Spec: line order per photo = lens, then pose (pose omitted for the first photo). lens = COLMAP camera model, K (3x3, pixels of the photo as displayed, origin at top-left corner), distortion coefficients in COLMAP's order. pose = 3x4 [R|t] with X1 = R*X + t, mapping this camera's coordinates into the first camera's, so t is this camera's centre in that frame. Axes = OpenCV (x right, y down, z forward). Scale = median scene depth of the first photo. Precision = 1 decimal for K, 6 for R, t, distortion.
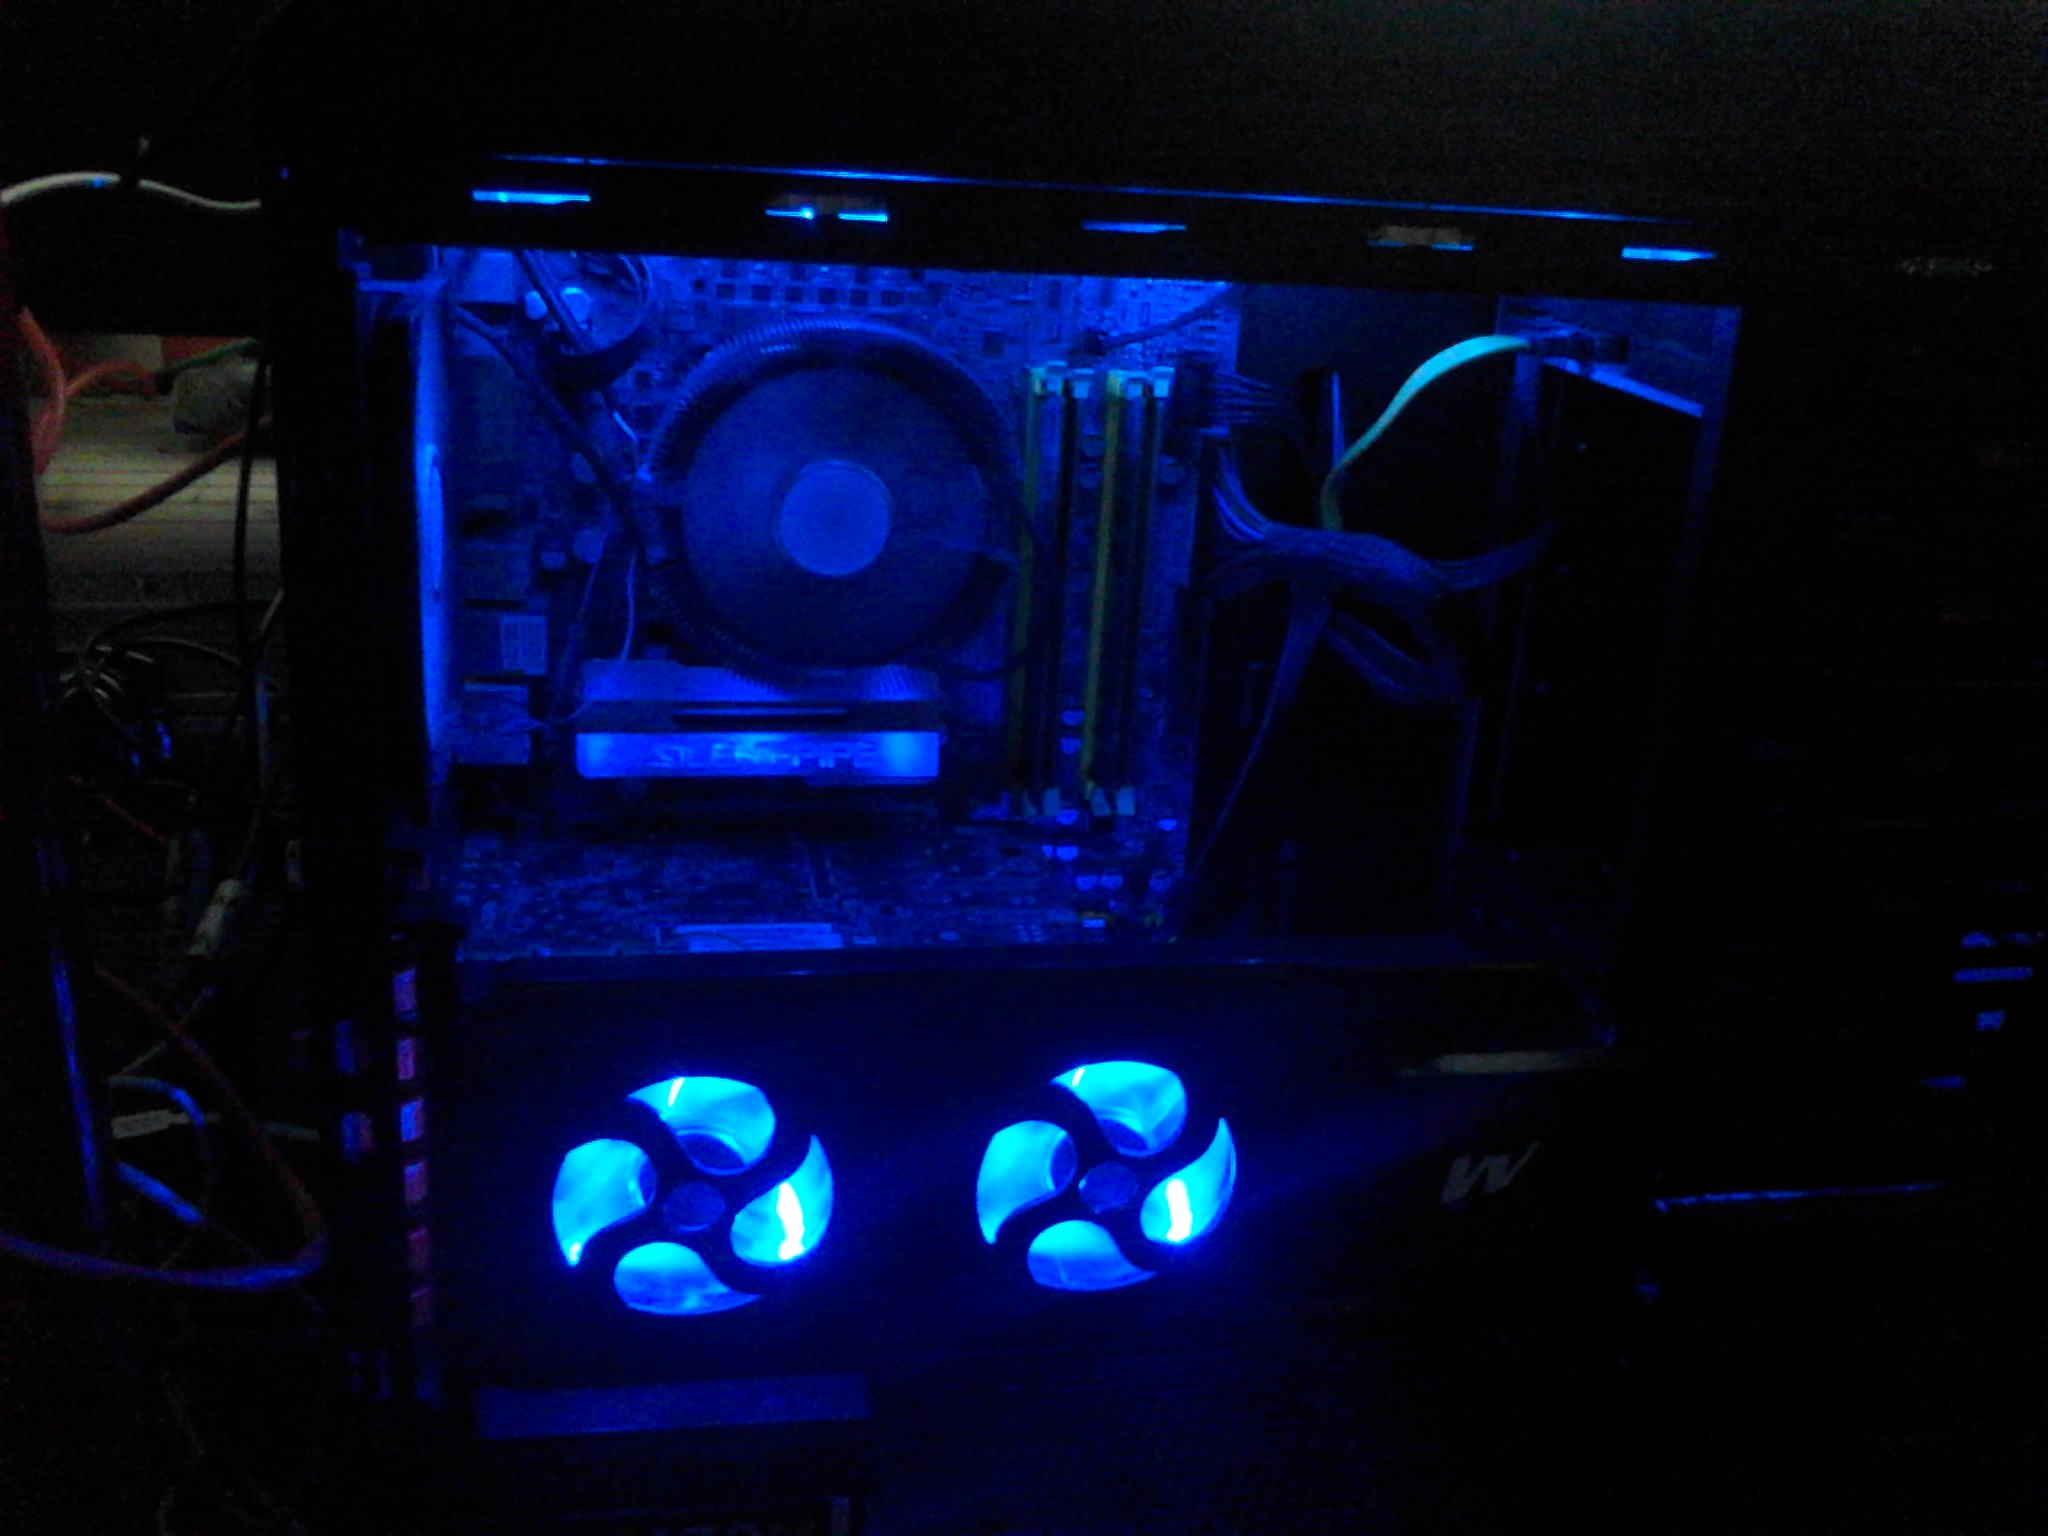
lens RADIAL K [[1907.8, 0, 1024.0], [0, 1907.8, 768.0], [0, 0, 1]] dist [0.003687, -0.275048]
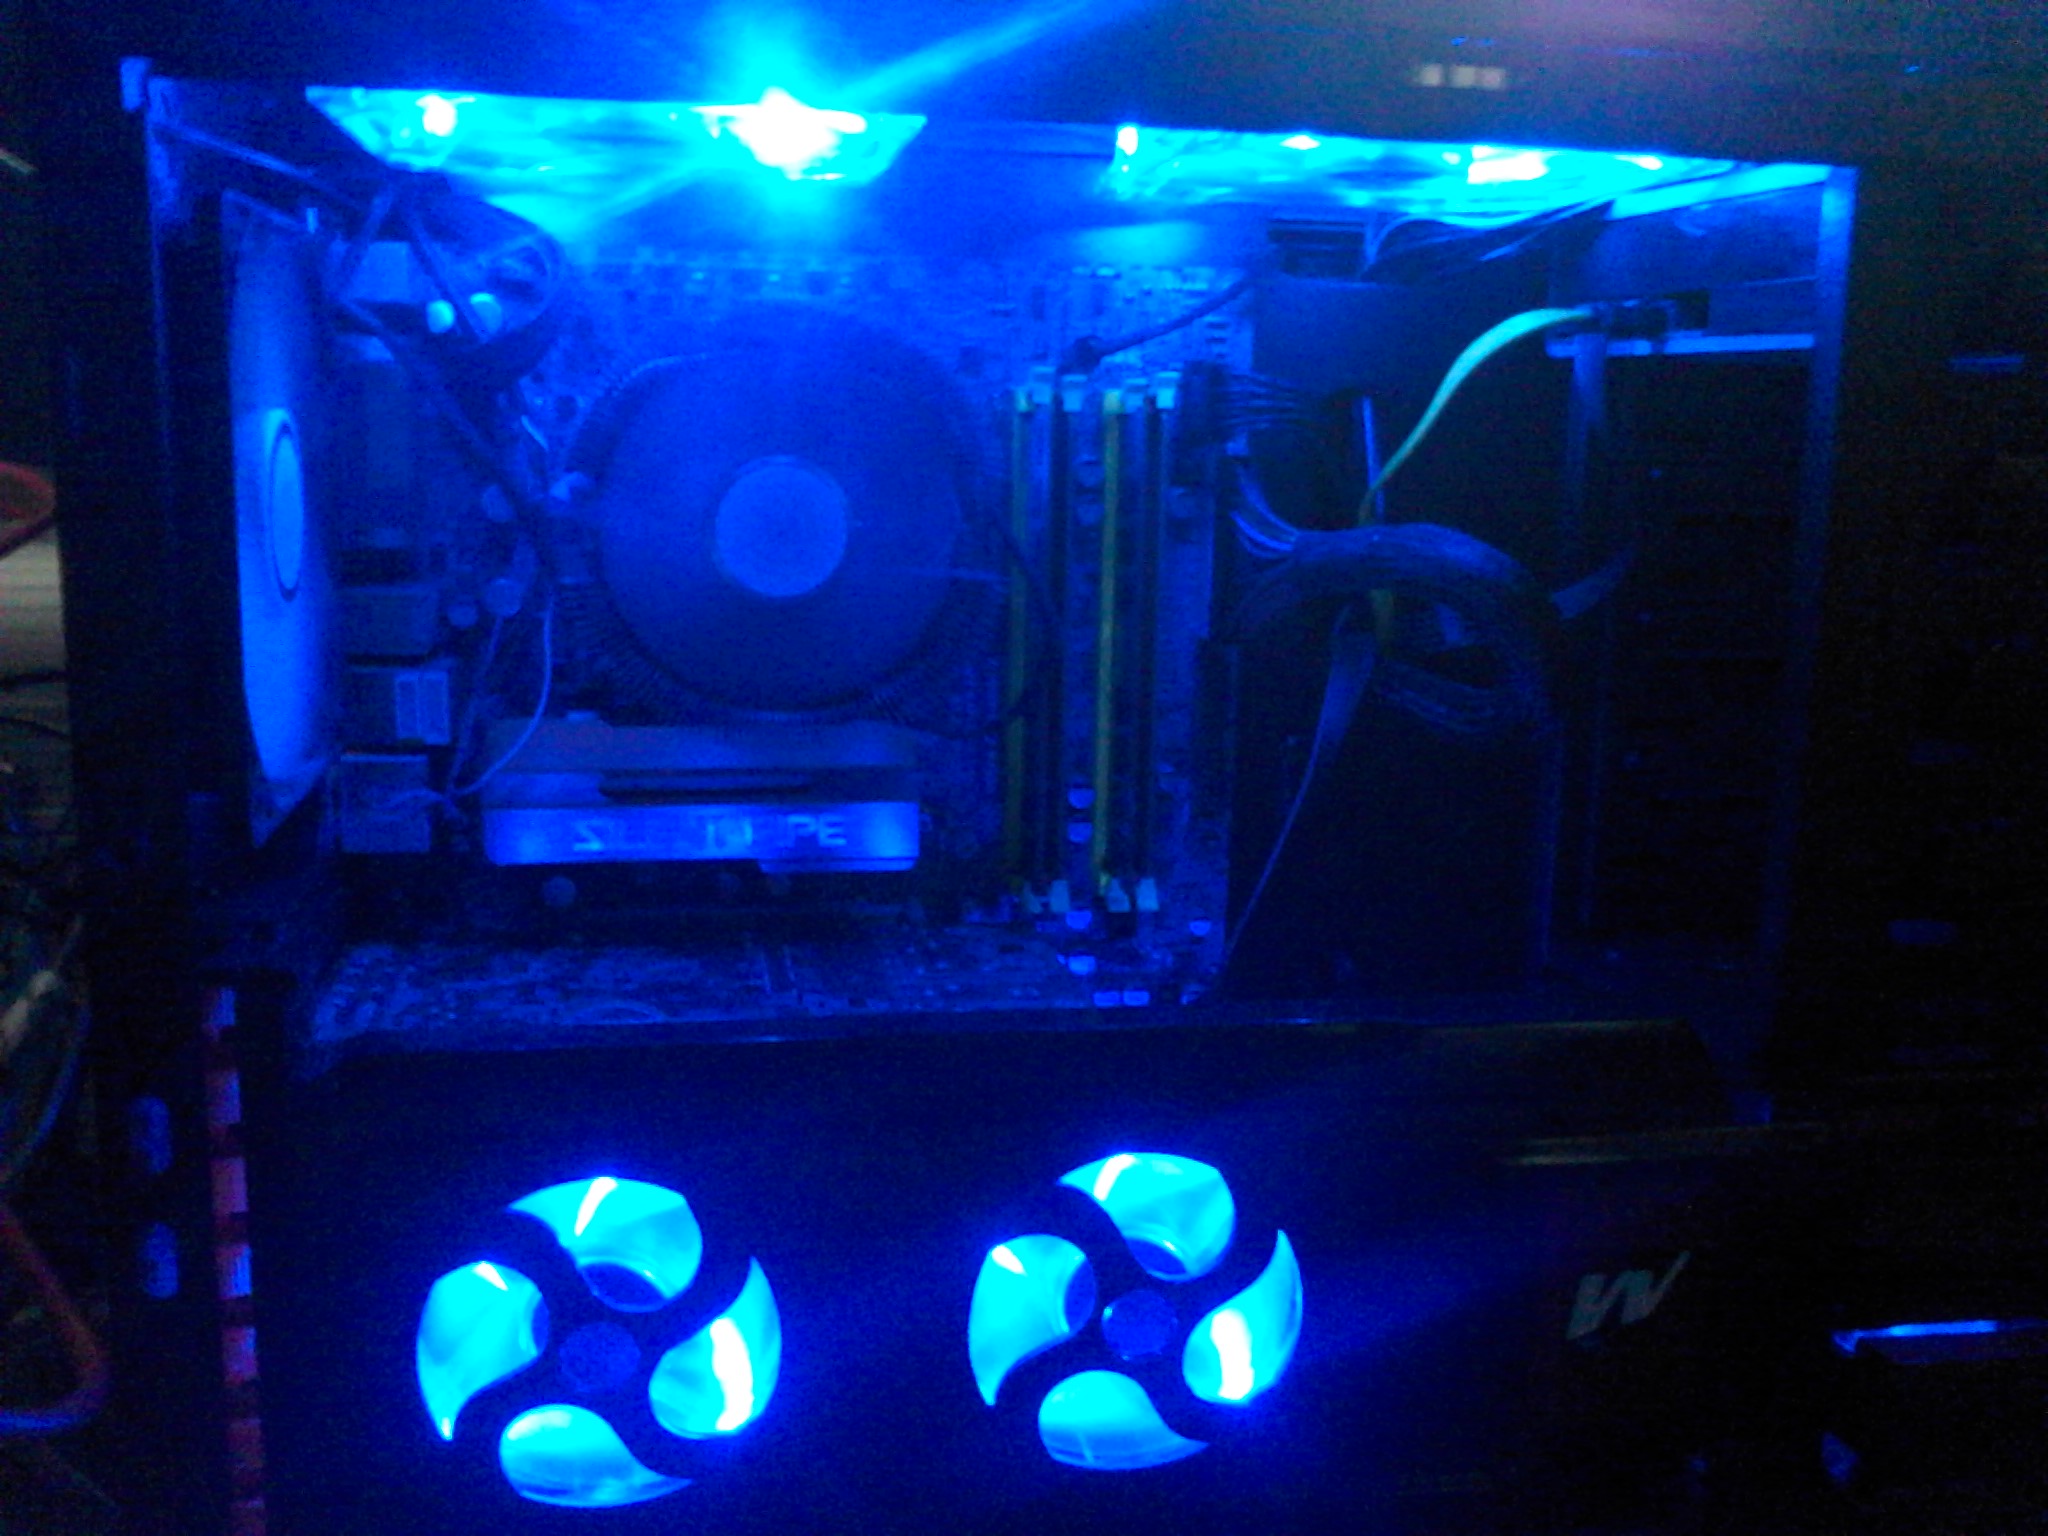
lens RADIAL K [[1907.8, 0, 1024.0], [0, 1907.8, 768.0], [0, 0, 1]] dist [0.003687, -0.275048]
pose [[0.999184, -0.037189, -0.015732, 0.015504], [0.034225, 0.986718, -0.158795, 0.102962], [0.021428, 0.158127, 0.987186, 0.174703]]
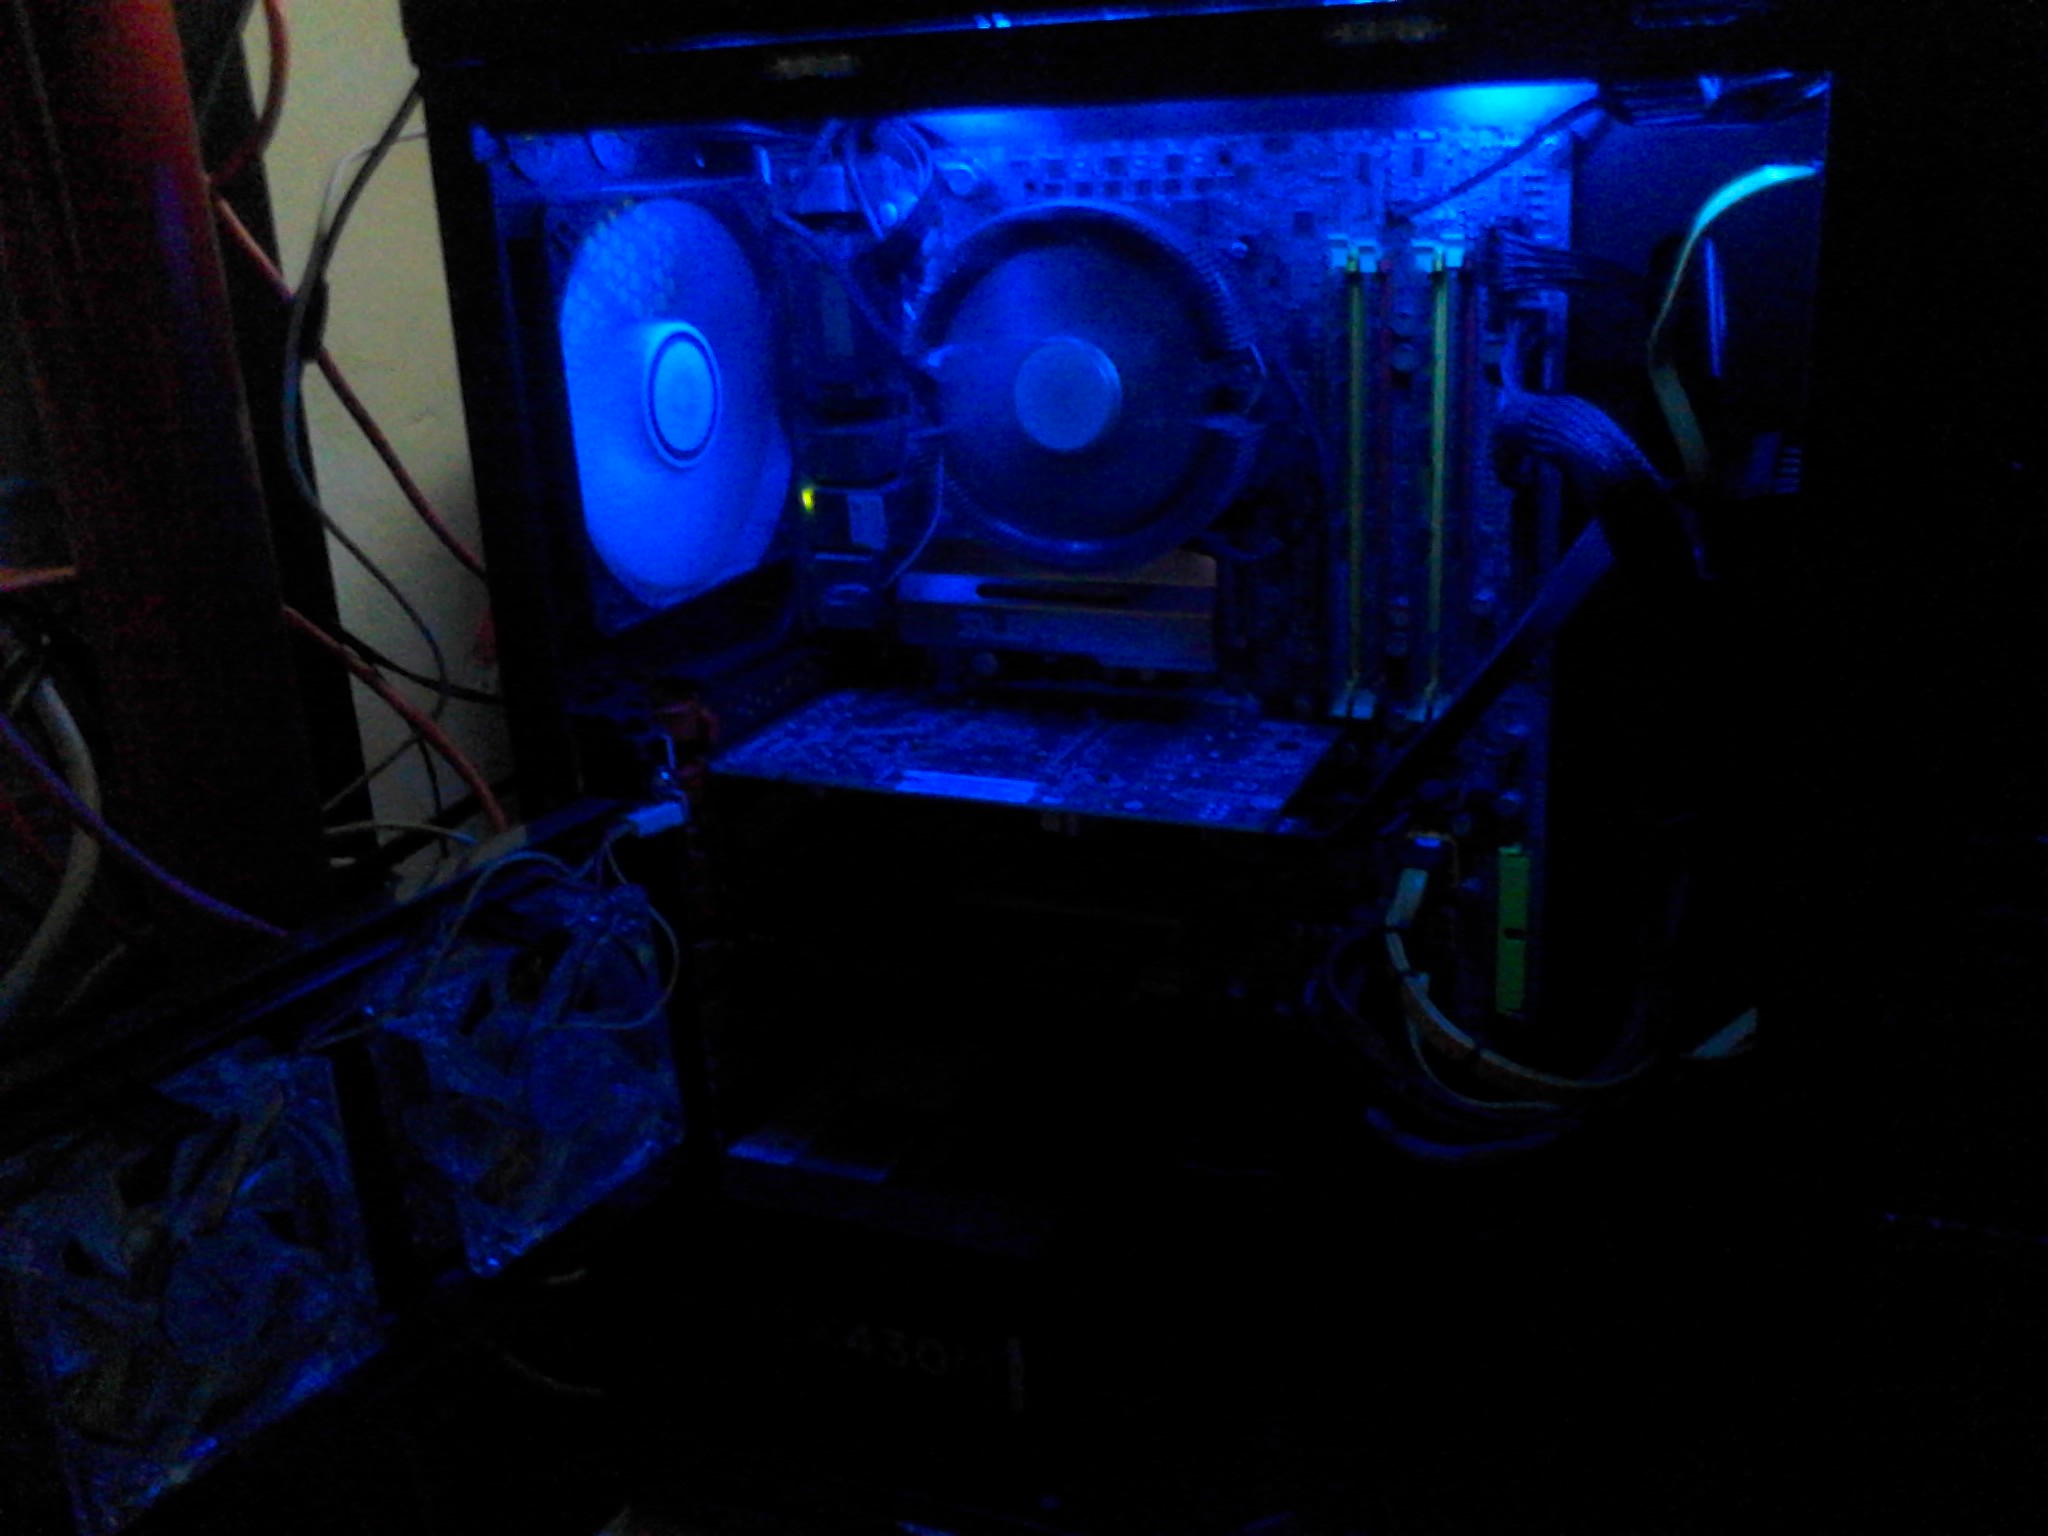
lens RADIAL K [[1907.8, 0, 1024.0], [0, 1907.8, 768.0], [0, 0, 1]] dist [0.003687, -0.275048]
pose [[0.822201, 0.080966, -0.563409, 0.449293], [-0.088906, 0.995950, 0.013383, 0.056500], [0.562211, 0.039087, 0.826070, 0.127124]]
